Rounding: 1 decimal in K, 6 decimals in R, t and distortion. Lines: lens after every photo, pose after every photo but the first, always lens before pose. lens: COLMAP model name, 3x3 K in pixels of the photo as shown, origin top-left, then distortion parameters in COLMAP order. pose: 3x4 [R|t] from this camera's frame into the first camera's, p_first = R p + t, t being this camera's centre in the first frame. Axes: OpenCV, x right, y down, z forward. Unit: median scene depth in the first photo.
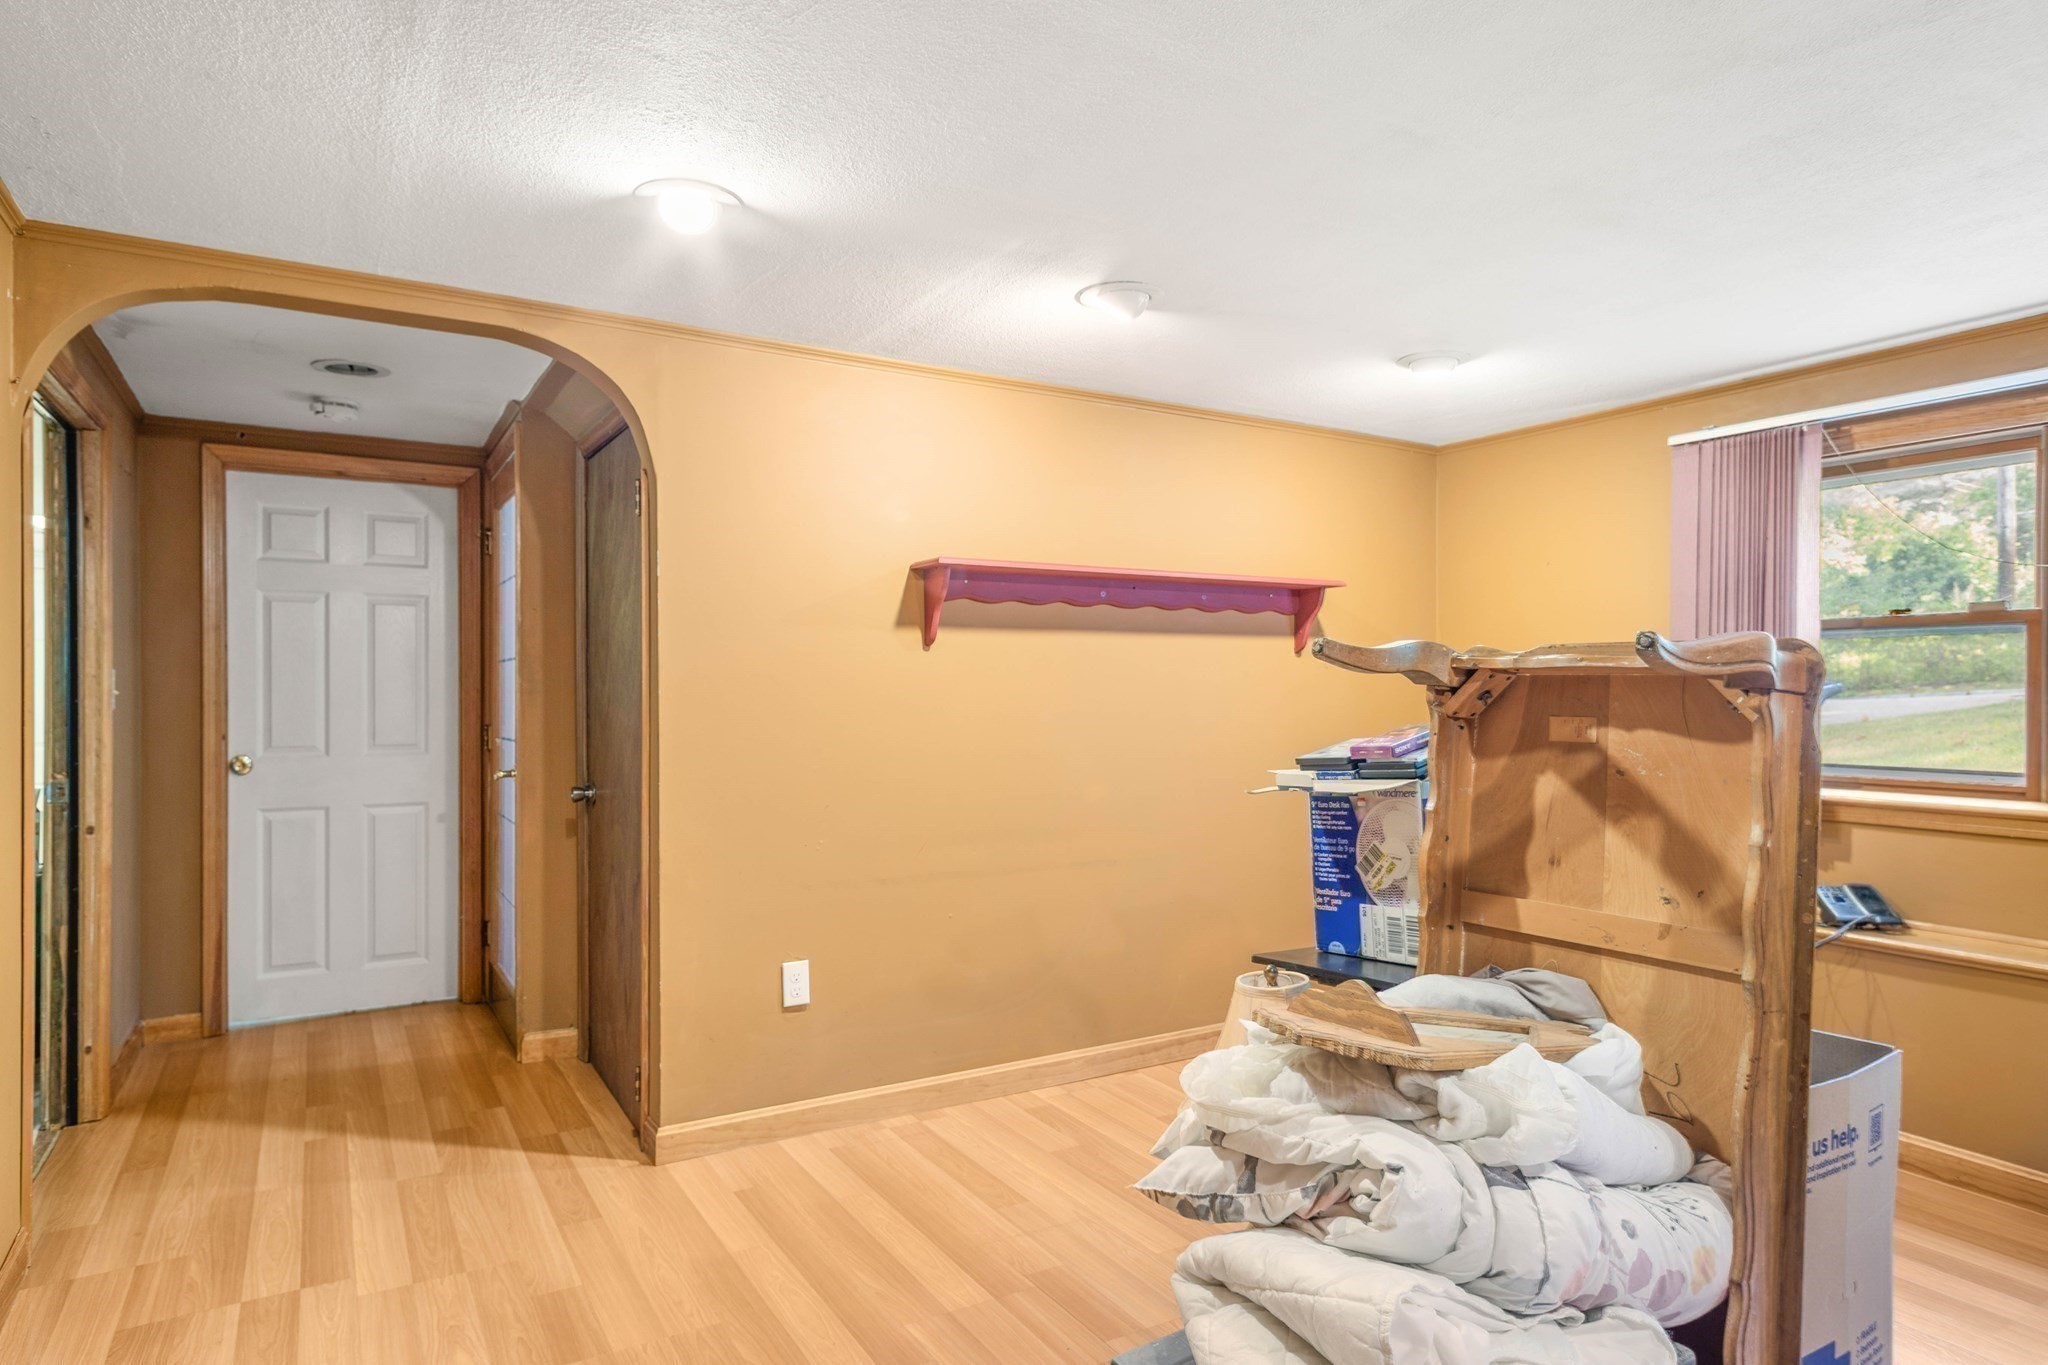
lens RADIAL K [[1177.3, 0, 1023.6], [0, 1177.3, 690.5], [0, 0, 1]] dist [0.016069, -0.008386]
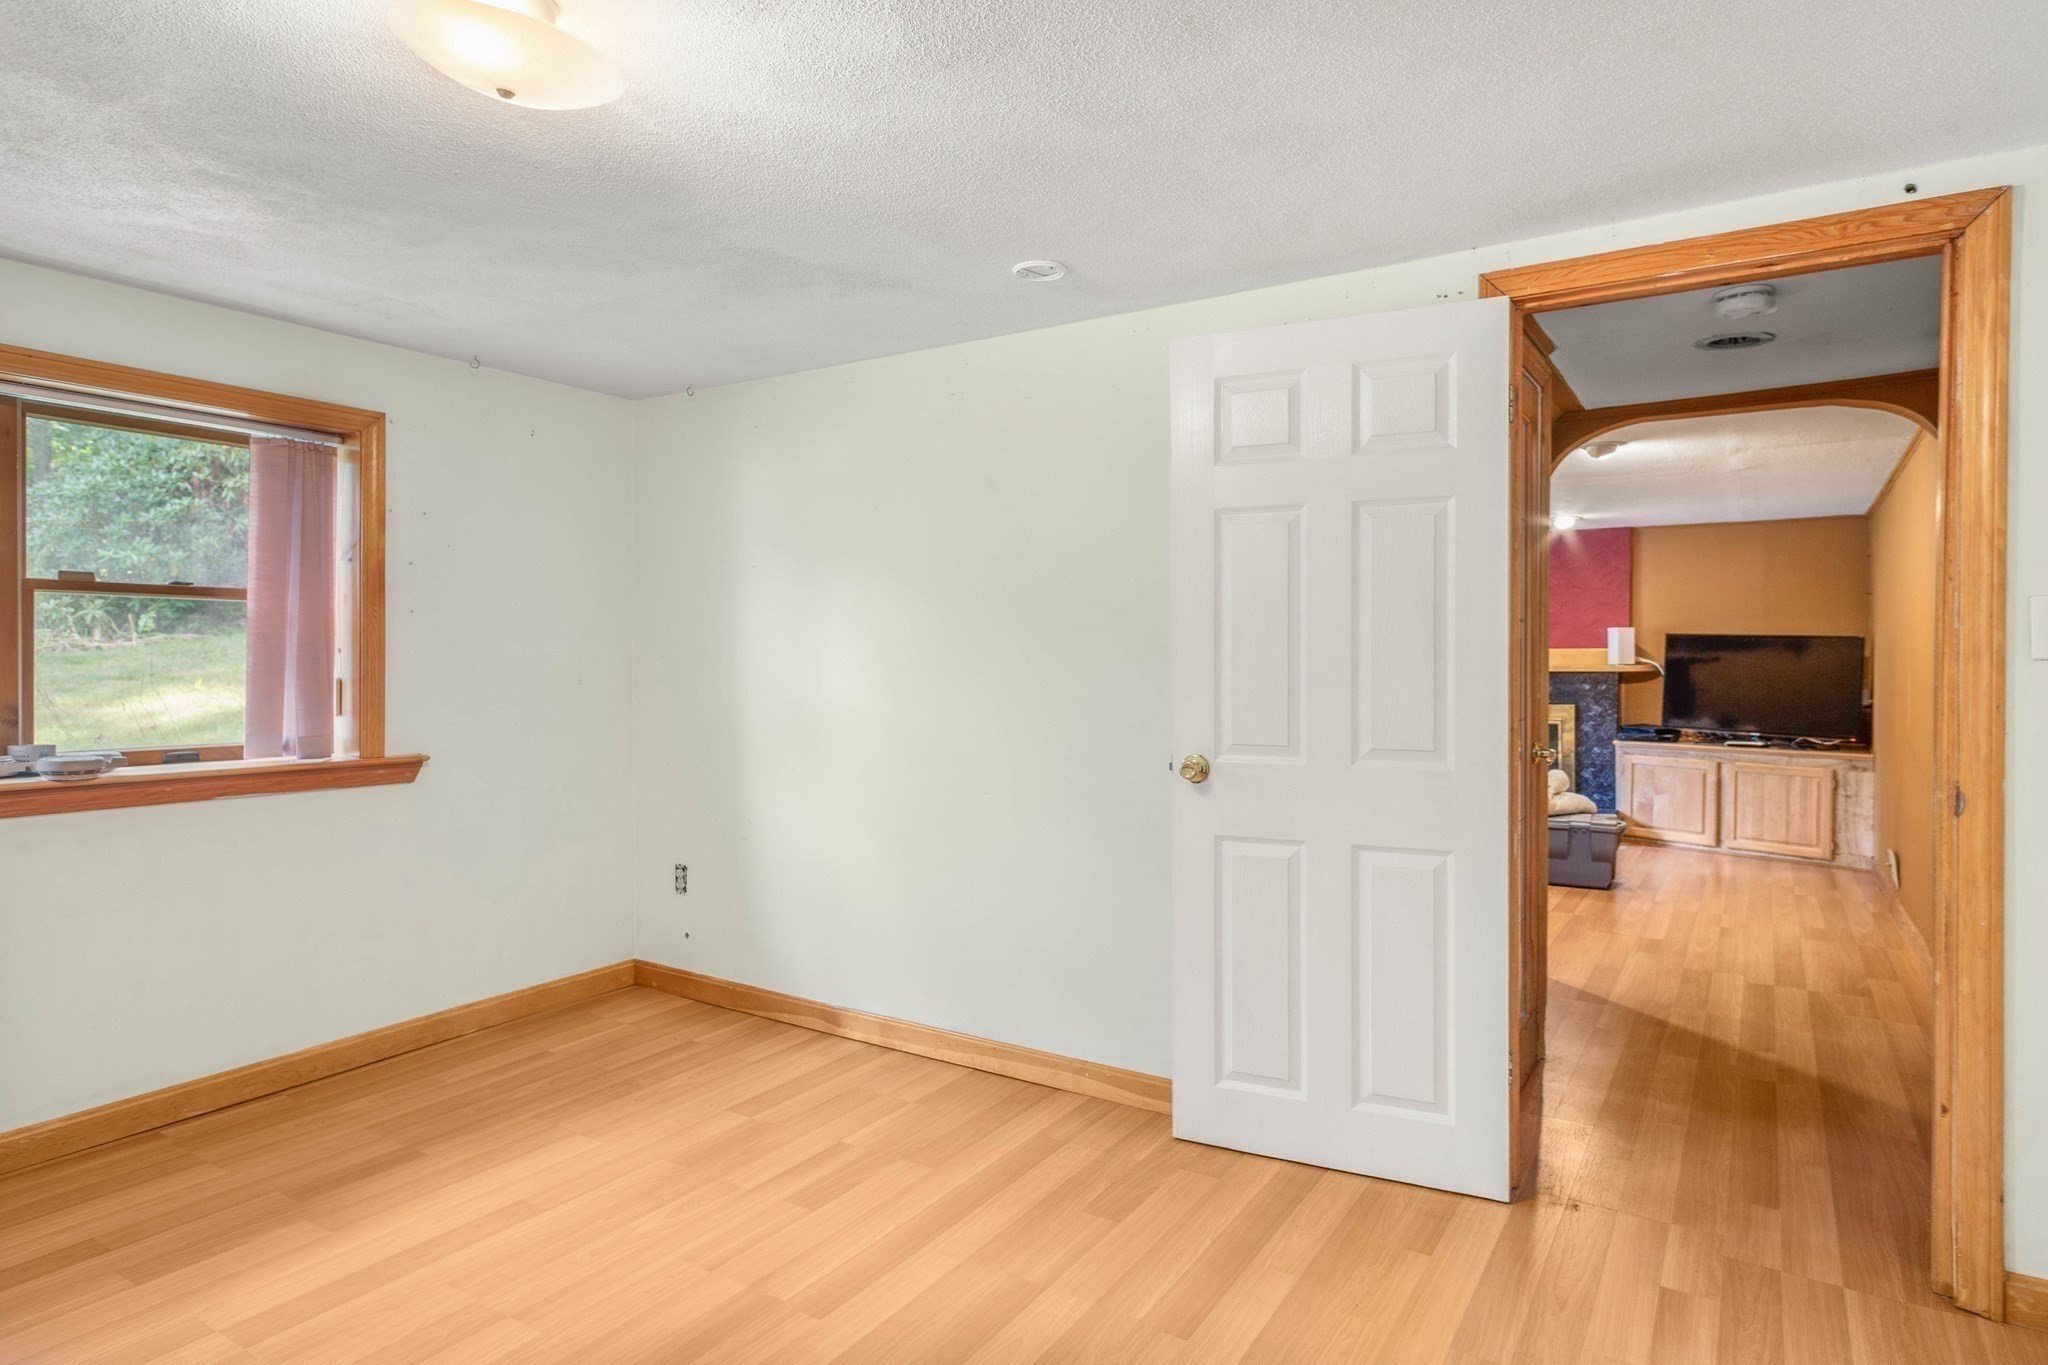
lens RADIAL K [[1177.3, 0, 1023.9], [0, 1177.3, 673.2], [0, 0, 1]] dist [0.016069, -0.008386]
pose [[-0.453221, -0.009477, 0.891348, -1.274810], [0.001428, 0.999934, 0.011358, 0.001286], [-0.891397, 0.006421, -0.453178, 2.131095]]
